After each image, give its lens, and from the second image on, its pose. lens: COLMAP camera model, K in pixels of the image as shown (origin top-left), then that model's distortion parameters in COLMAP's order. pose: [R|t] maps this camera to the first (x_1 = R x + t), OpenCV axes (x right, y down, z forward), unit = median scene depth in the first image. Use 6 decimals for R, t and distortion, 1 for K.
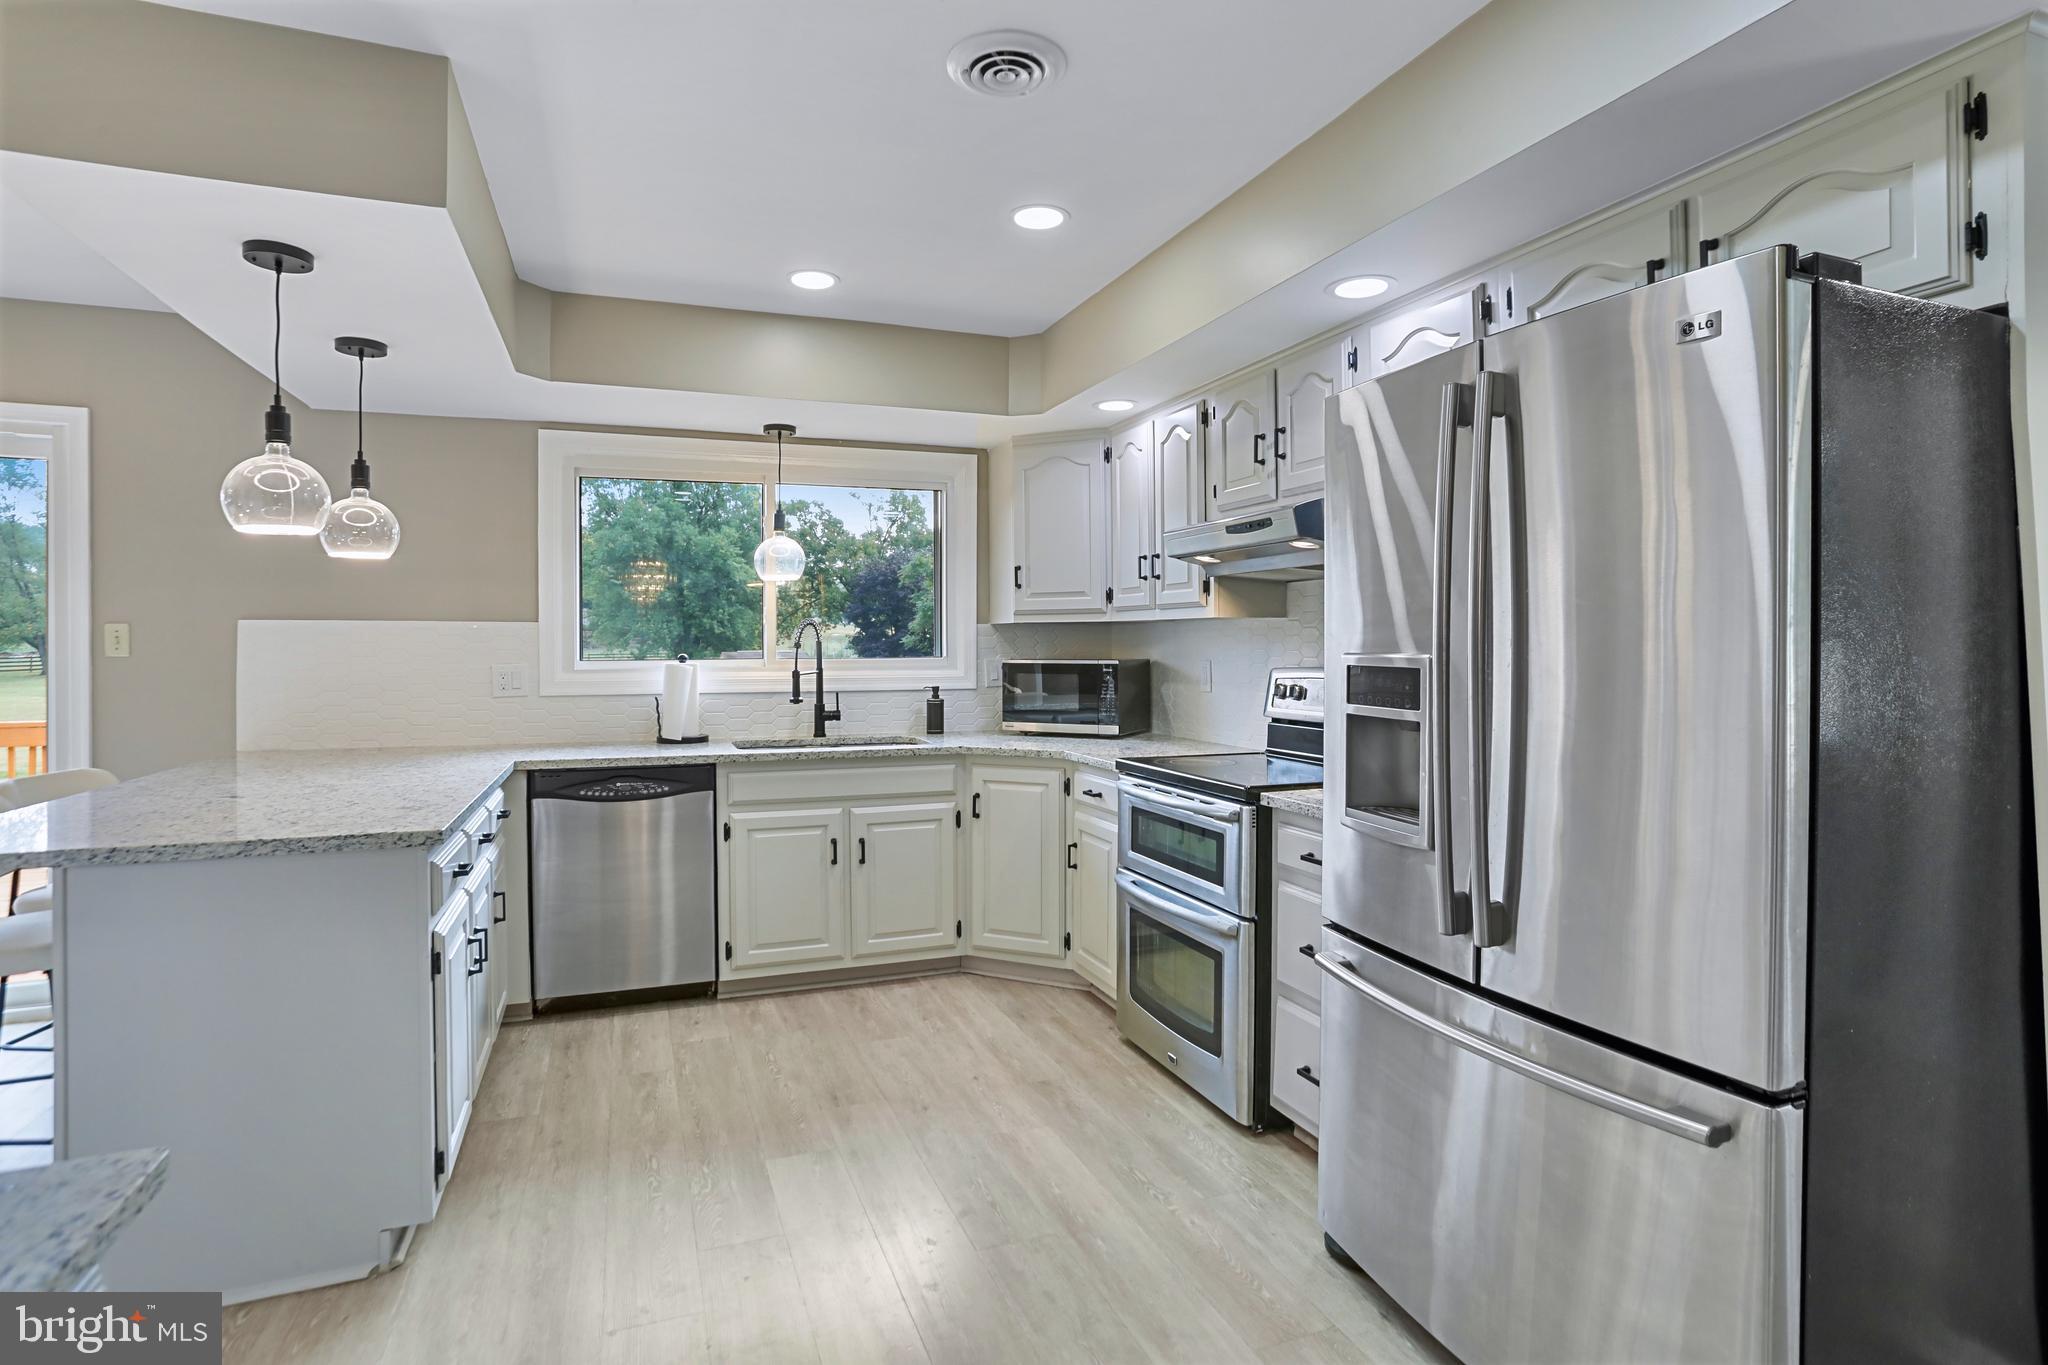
lens RADIAL K [[1023.7, 0, 1064.0], [0, 1023.7, 644.3], [0, 0, 1]] dist [-0.041225, 0.005531]
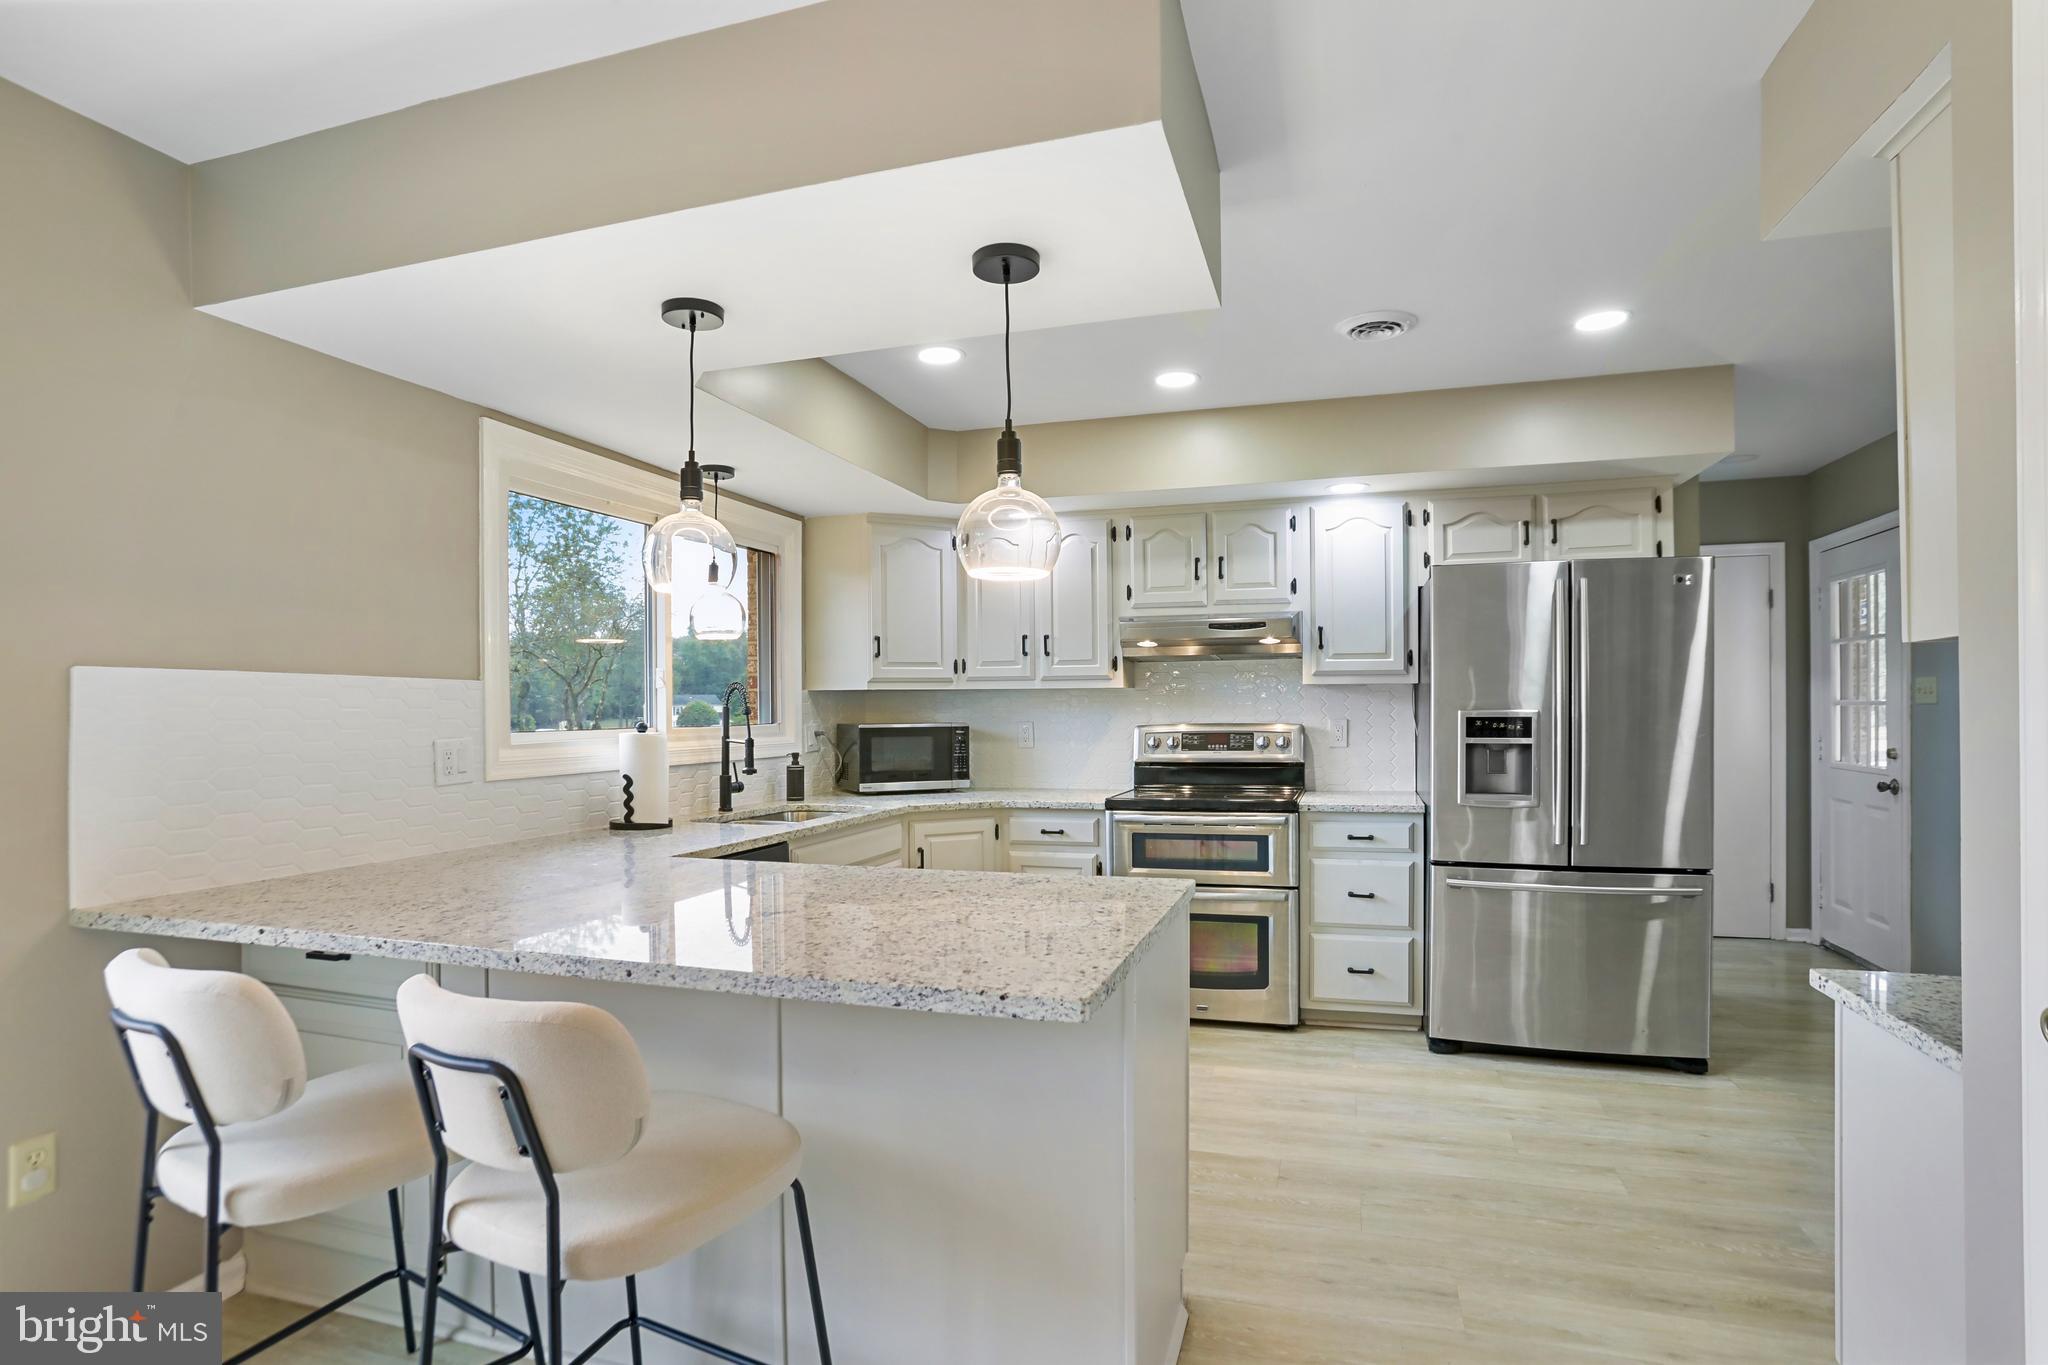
lens RADIAL K [[1023.7, 0, 1030.1], [0, 1023.7, 699.7], [0, 0, 1]] dist [-0.041225, 0.005531]
pose [[0.632297, 0.004932, 0.774710, -0.923657], [0.005072, 0.999932, -0.010506, 0.002443], [-0.774709, 0.010572, 0.632229, 0.253992]]
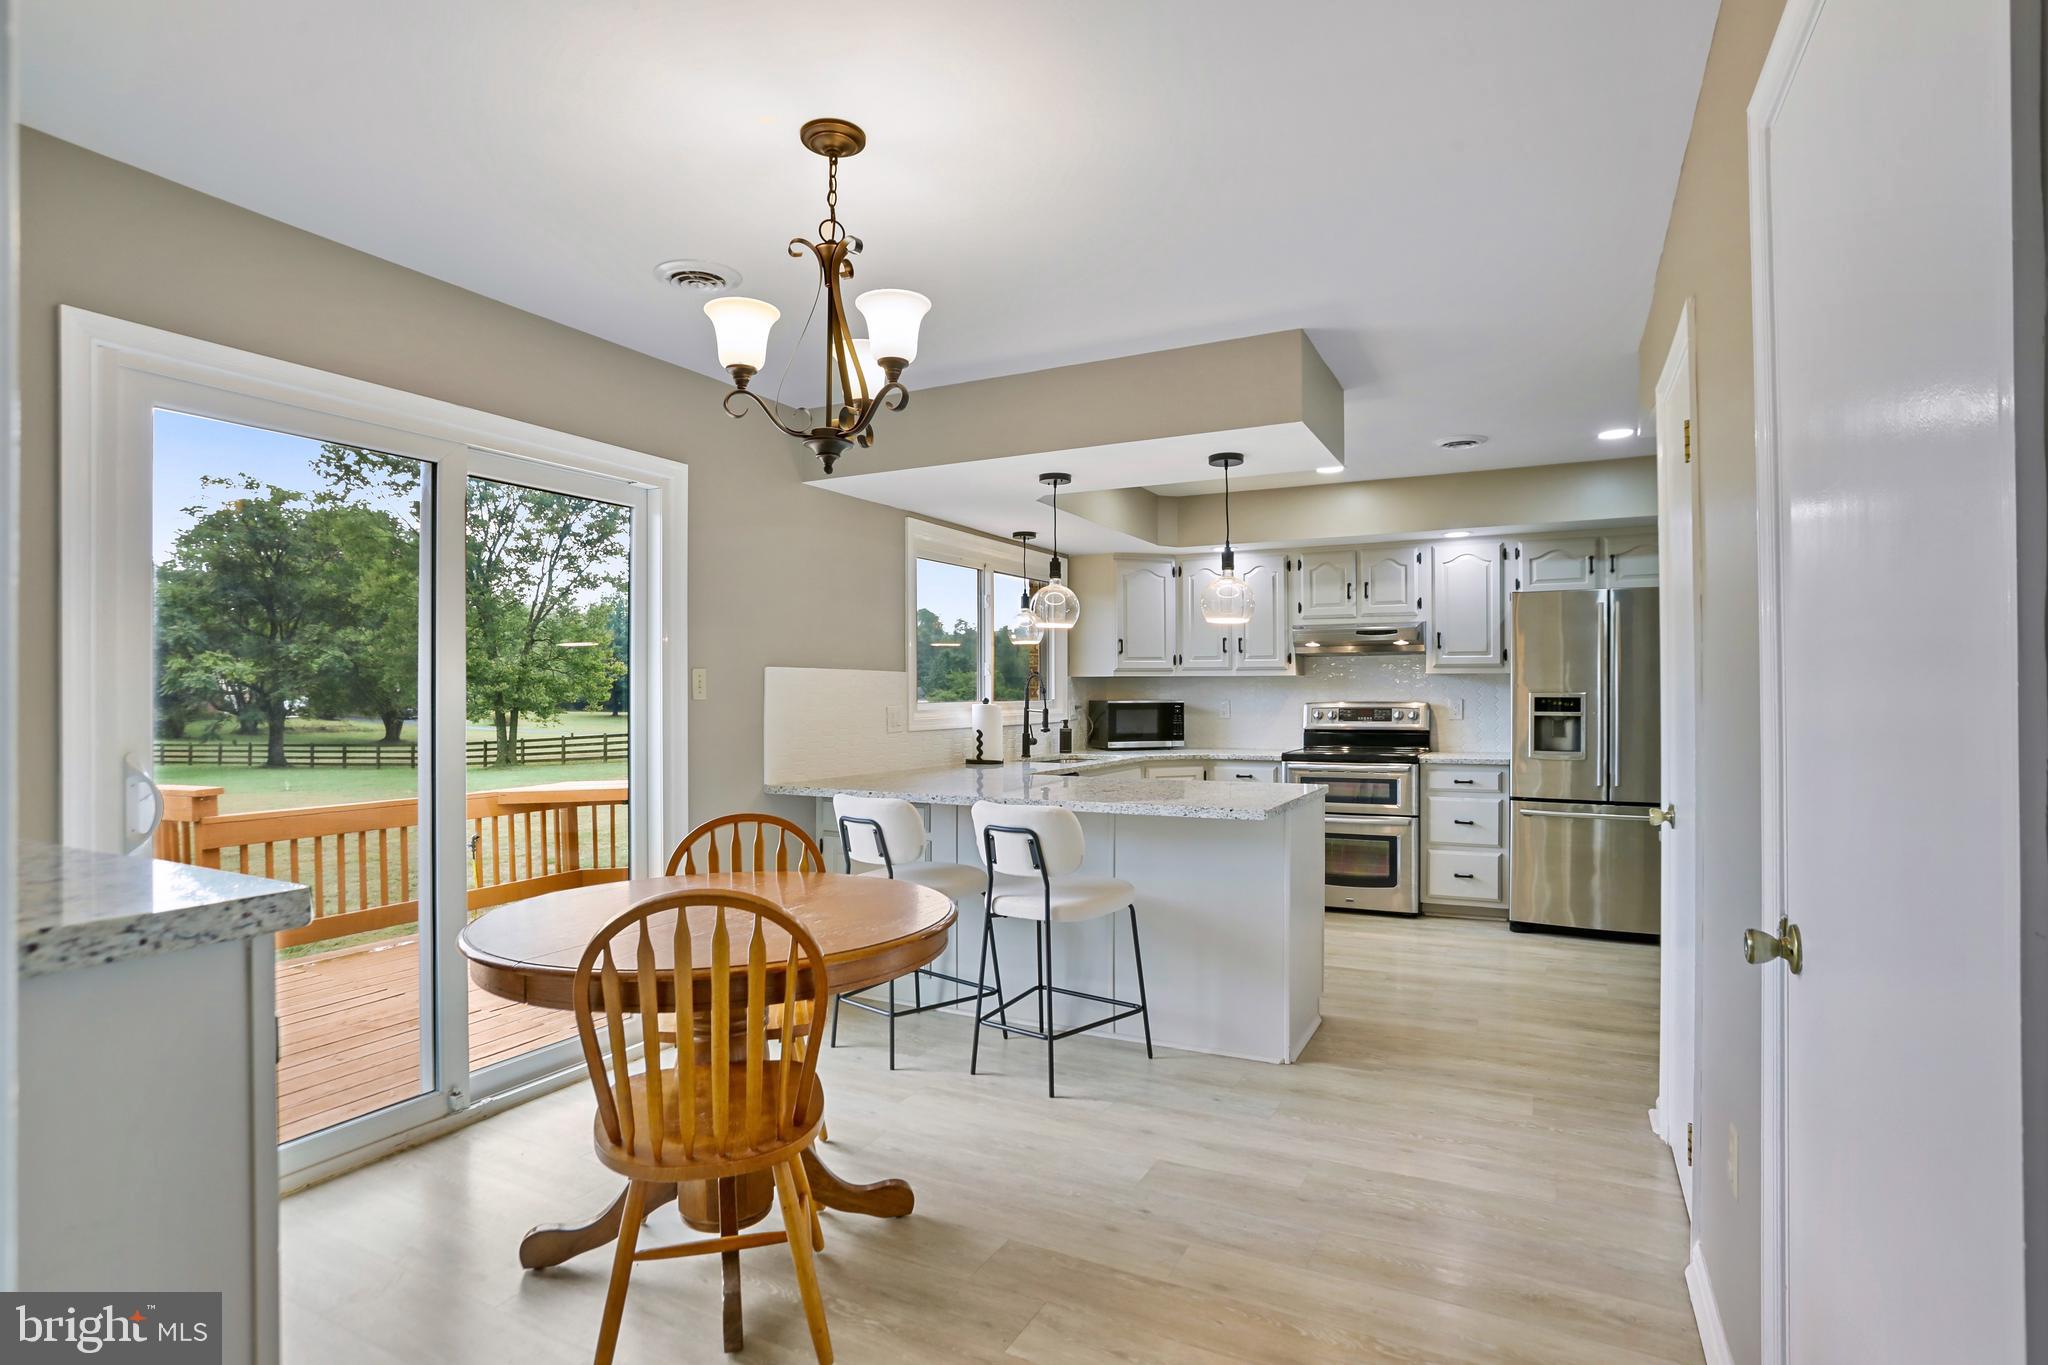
lens RADIAL K [[1023.7, 0, 1061.8], [0, 1023.7, 687.9], [0, 0, 1]] dist [-0.041225, 0.005531]
pose [[0.738771, 0.002966, 0.673950, -1.361495], [0.000213, 0.999989, -0.004635, 0.004319], [-0.673957, 0.003568, 0.738762, -0.068970]]
